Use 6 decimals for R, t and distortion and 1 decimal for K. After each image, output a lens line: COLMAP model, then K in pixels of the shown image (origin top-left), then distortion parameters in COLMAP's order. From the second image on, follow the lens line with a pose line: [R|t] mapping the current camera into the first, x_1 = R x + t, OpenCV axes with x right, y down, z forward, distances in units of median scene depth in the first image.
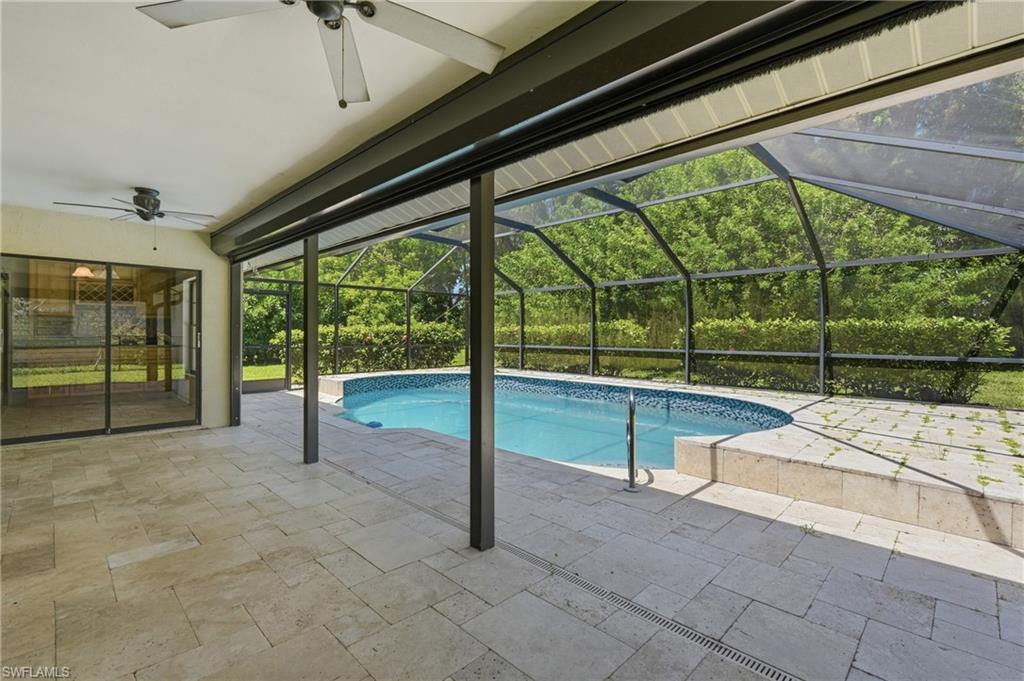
lens RADIAL K [[460.5, 0, 510.6], [0, 460.5, 335.2], [0, 0, 1]] dist [-0.008583, -0.000278]
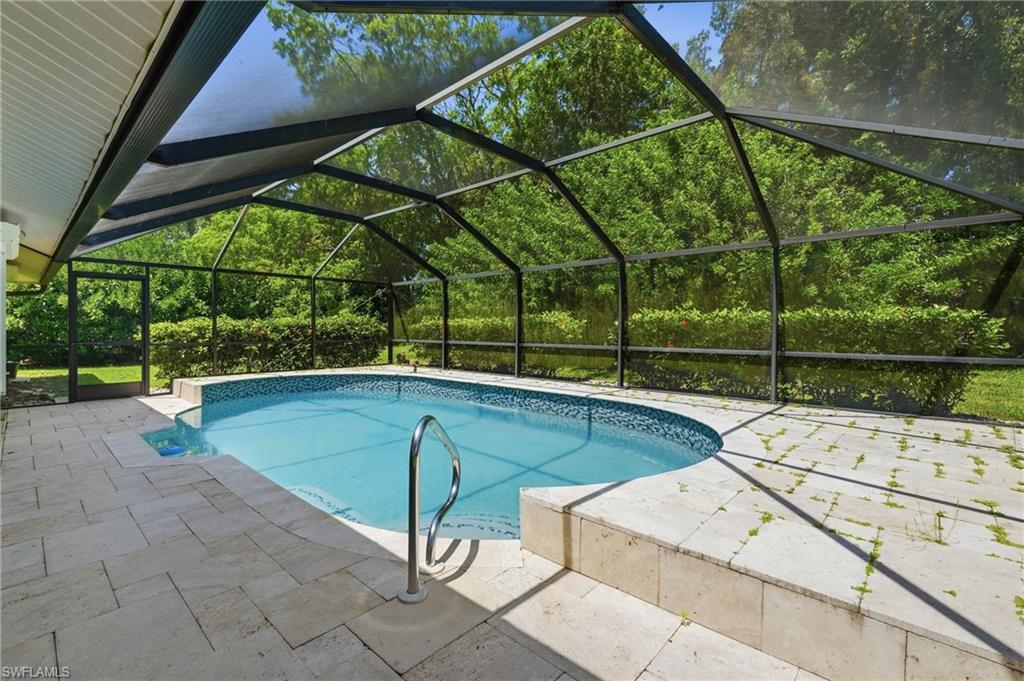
lens RADIAL K [[460.5, 0, 510.6], [0, 460.5, 335.2], [0, 0, 1]] dist [-0.008583, -0.000278]
pose [[0.999063, 0.000015, 0.043288, 0.168558], [-0.000479, 0.999943, 0.010704, 0.002870], [-0.043285, -0.010714, 0.999005, 0.199985]]
